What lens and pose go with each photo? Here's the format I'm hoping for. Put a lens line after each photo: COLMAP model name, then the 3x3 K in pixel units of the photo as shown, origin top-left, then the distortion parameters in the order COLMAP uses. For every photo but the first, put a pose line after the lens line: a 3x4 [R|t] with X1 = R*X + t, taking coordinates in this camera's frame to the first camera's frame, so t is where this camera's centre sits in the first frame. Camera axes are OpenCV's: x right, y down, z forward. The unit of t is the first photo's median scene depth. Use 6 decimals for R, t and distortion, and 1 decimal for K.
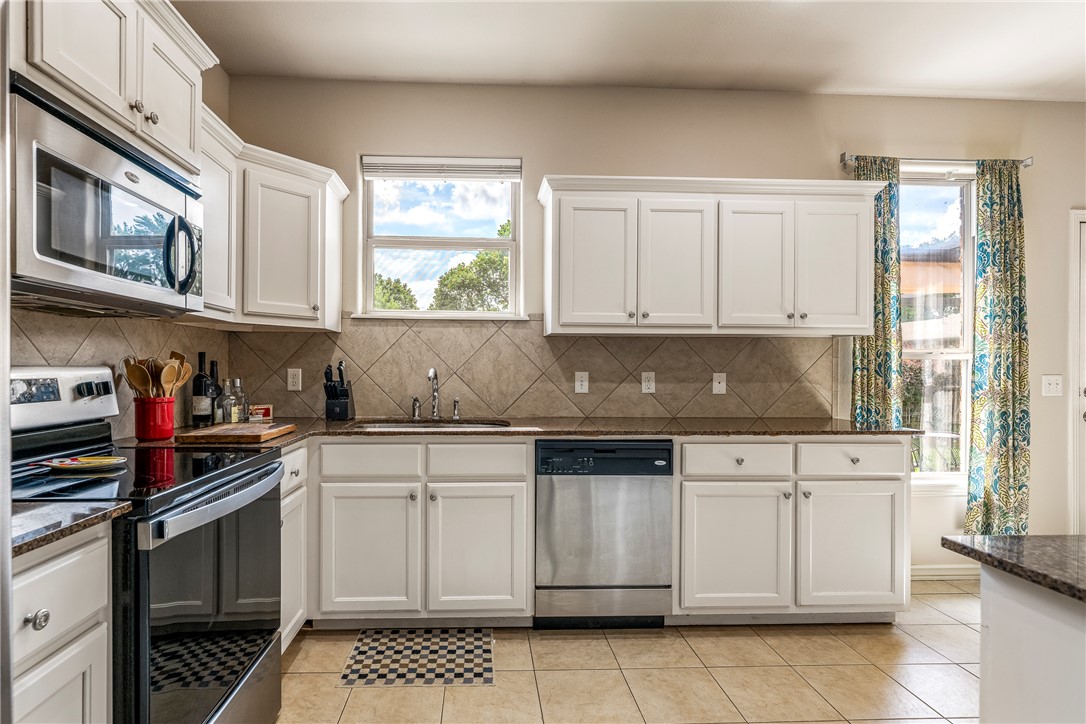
lens RADIAL K [[548.7, 0, 510.0], [0, 548.7, 366.6], [0, 0, 1]] dist [0.001255, 0.000139]
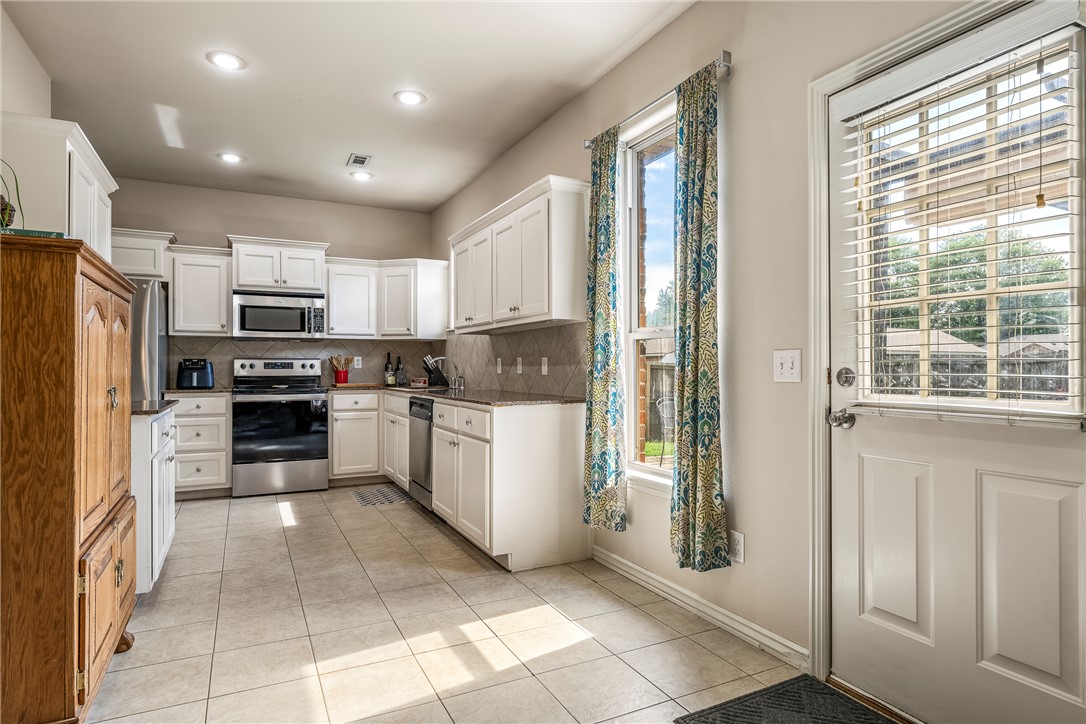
lens RADIAL K [[598.9, 0, 543.0], [0, 598.9, 362.0], [0, 0, 1]] dist [-0.003612, -0.000383]
pose [[0.408695, -0.014813, -0.912551, 2.194933], [0.004997, 0.999890, -0.013993, 0.055977], [0.912657, 0.001159, 0.408724, 0.646708]]
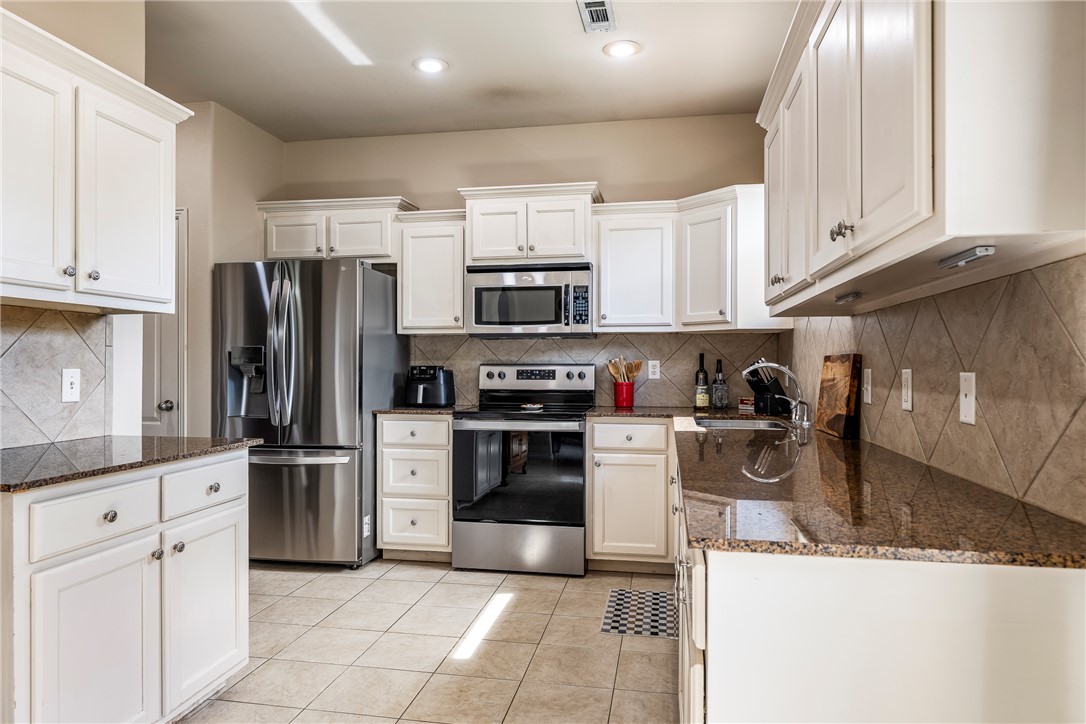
lens RADIAL K [[685.4, 0, 543.0], [0, 685.4, 362.0], [0, 0, 1]] dist [0.002690, 0.000180]
pose [[-0.223741, -0.009507, -0.974602, 1.332961], [-0.000213, 0.999953, -0.009705, 0.012684], [0.974649, -0.001964, -0.223733, 1.124432]]
